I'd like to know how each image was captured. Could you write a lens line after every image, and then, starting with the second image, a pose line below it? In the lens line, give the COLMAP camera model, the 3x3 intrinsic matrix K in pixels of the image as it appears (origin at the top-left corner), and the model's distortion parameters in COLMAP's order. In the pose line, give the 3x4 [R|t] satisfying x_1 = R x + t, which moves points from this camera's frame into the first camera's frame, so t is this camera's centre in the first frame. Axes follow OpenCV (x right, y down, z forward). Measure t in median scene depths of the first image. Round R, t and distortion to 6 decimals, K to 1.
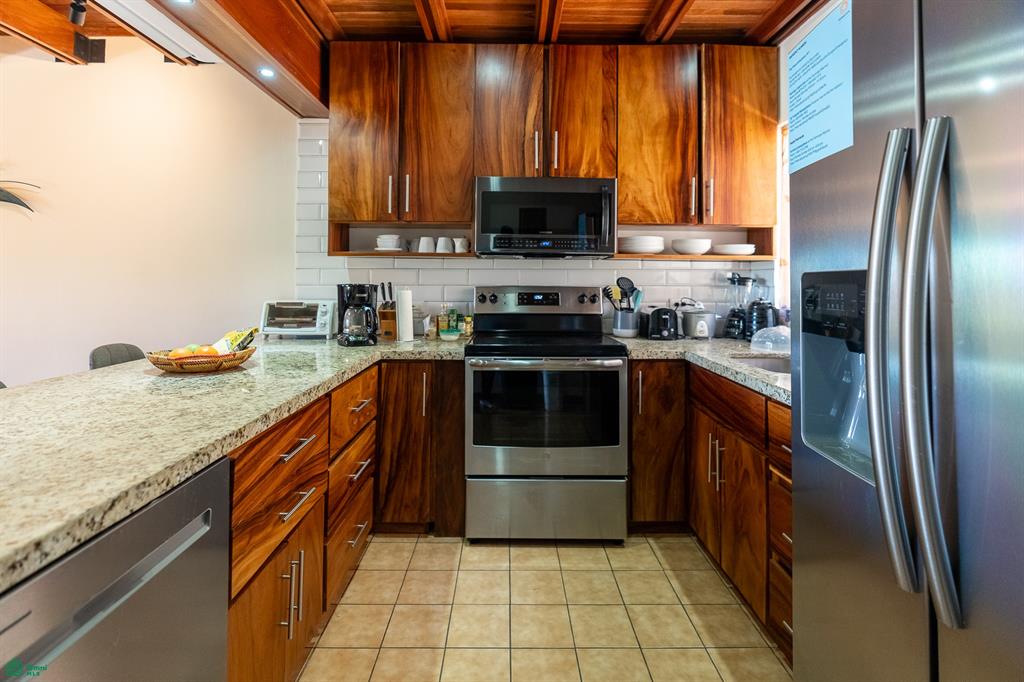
lens RADIAL K [[490.8, 0, 506.6], [0, 490.8, 285.4], [0, 0, 1]] dist [-0.006701, 0.001504]
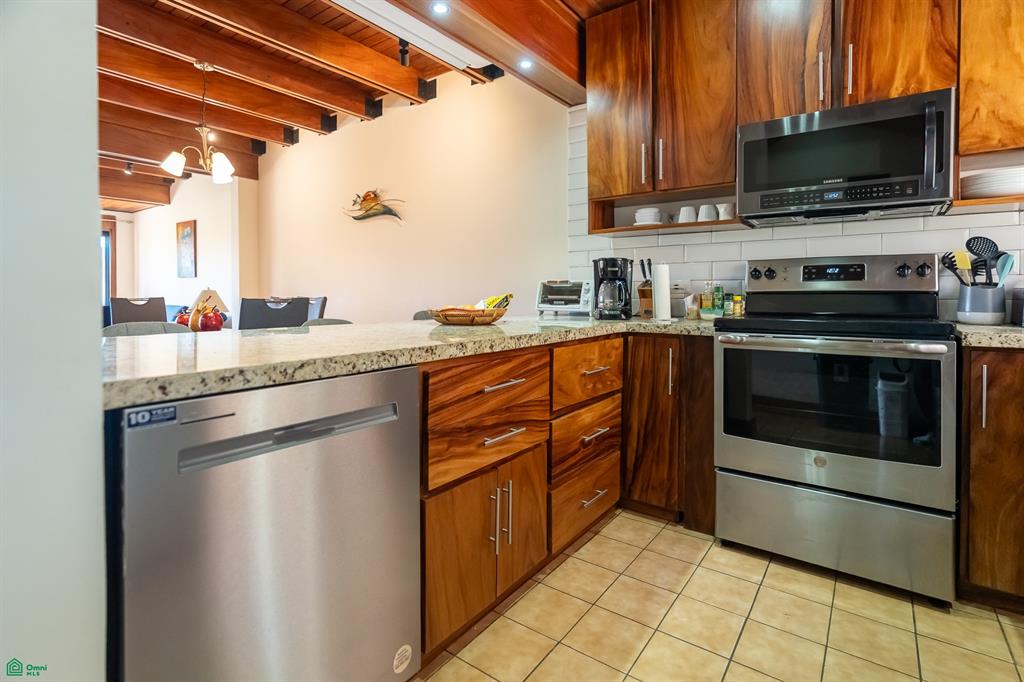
lens RADIAL K [[493.4, 0, 515.6], [0, 493.4, 309.4], [0, 0, 1]] dist [-0.003141, 0.001010]
pose [[0.812283, 0.017771, -0.582993, 0.132400], [0.000481, 0.999515, 0.031138, 0.072277], [0.583263, -0.025573, 0.811881, 0.069639]]
